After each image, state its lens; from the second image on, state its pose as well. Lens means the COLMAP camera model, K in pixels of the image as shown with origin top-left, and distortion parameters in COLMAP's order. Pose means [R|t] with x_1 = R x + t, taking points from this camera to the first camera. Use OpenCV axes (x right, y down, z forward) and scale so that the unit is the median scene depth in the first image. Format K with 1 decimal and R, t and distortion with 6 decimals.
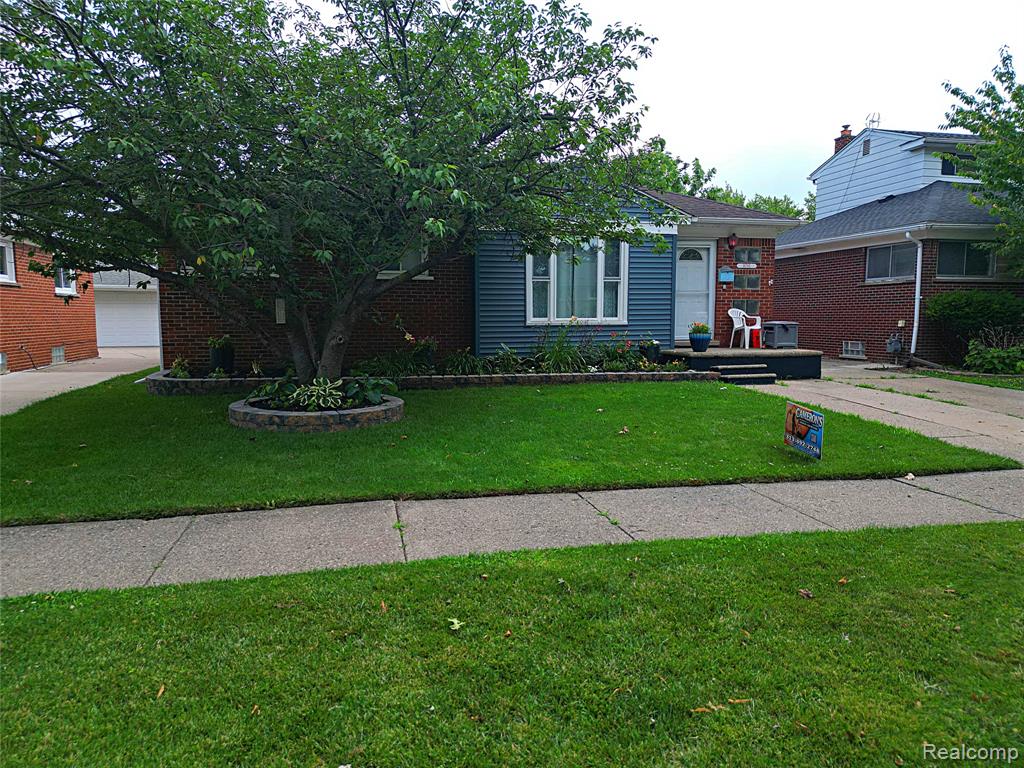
lens RADIAL K [[714.7, 0, 512.0], [0, 714.7, 384.0], [0, 0, 1]] dist [0.042811, -0.000956]
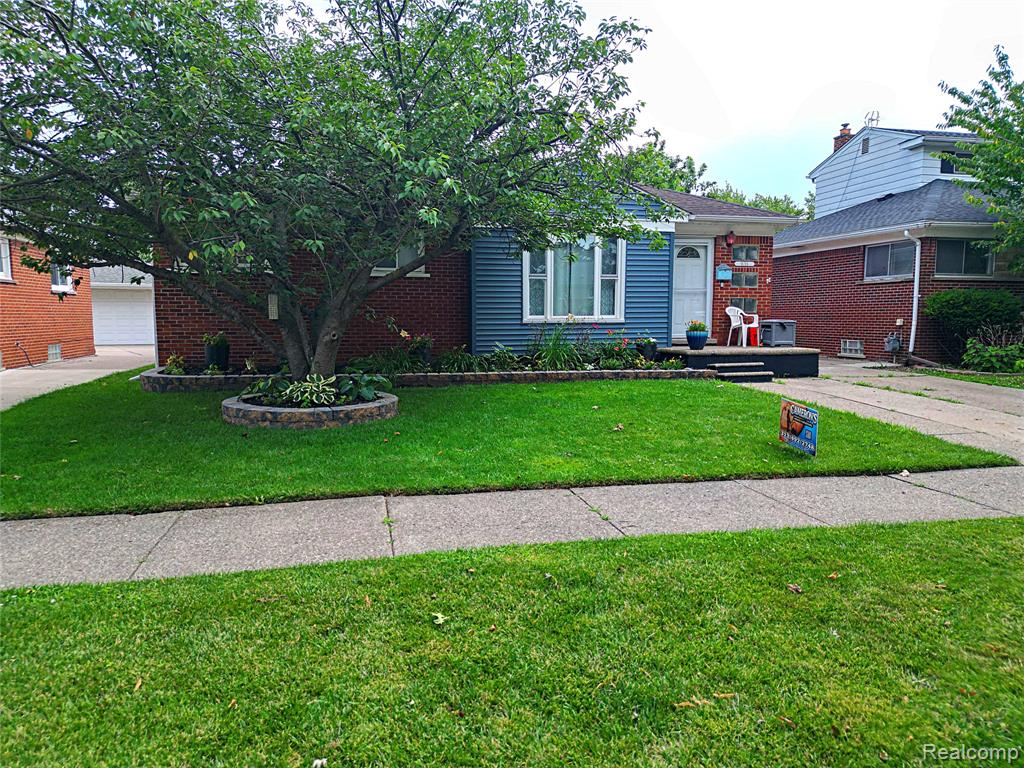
lens RADIAL K [[714.9, 0, 512.0], [0, 714.9, 384.0], [0, 0, 1]] dist [0.041138, -0.001659]
pose [[0.999999, 0.001163, -0.000728, 0.009893], [-0.001163, 0.999999, 0.000071, 0.005331], [0.000728, -0.000071, 1.000000, 0.005400]]
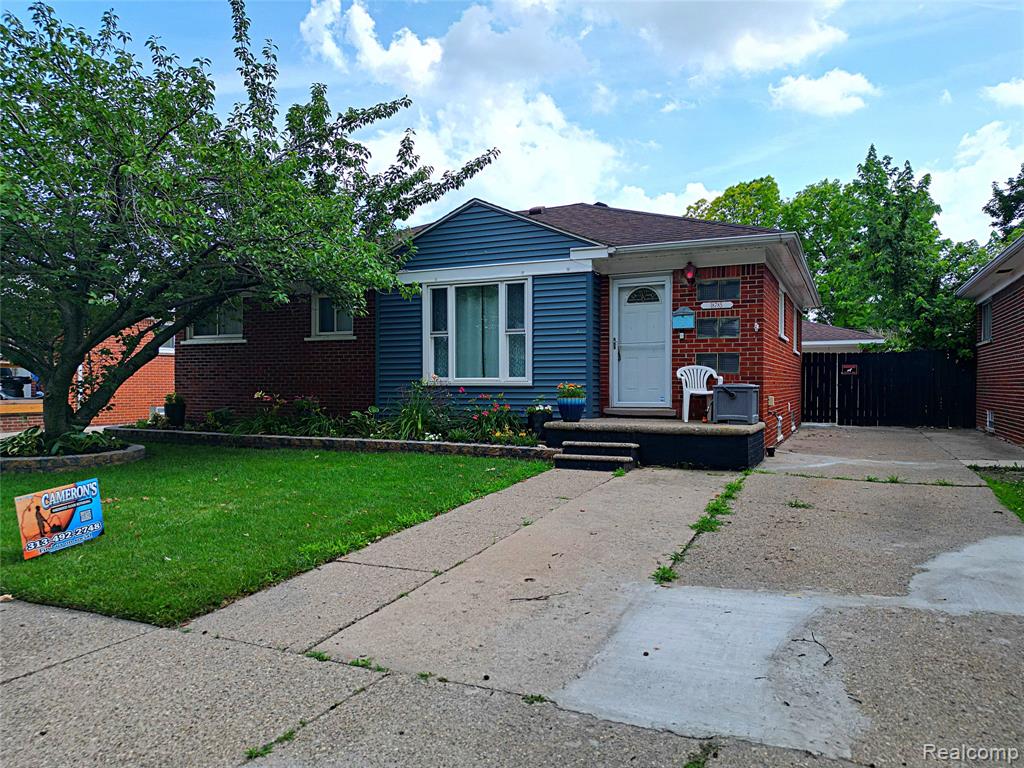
lens RADIAL K [[714.9, 0, 512.0], [0, 714.9, 384.0], [0, 0, 1]] dist [0.041138, -0.001659]
pose [[0.793503, 0.003658, -0.608556, 1.177122], [-0.059514, 0.995655, -0.071616, -0.047859], [0.605650, 0.093045, 0.790273, 0.642267]]
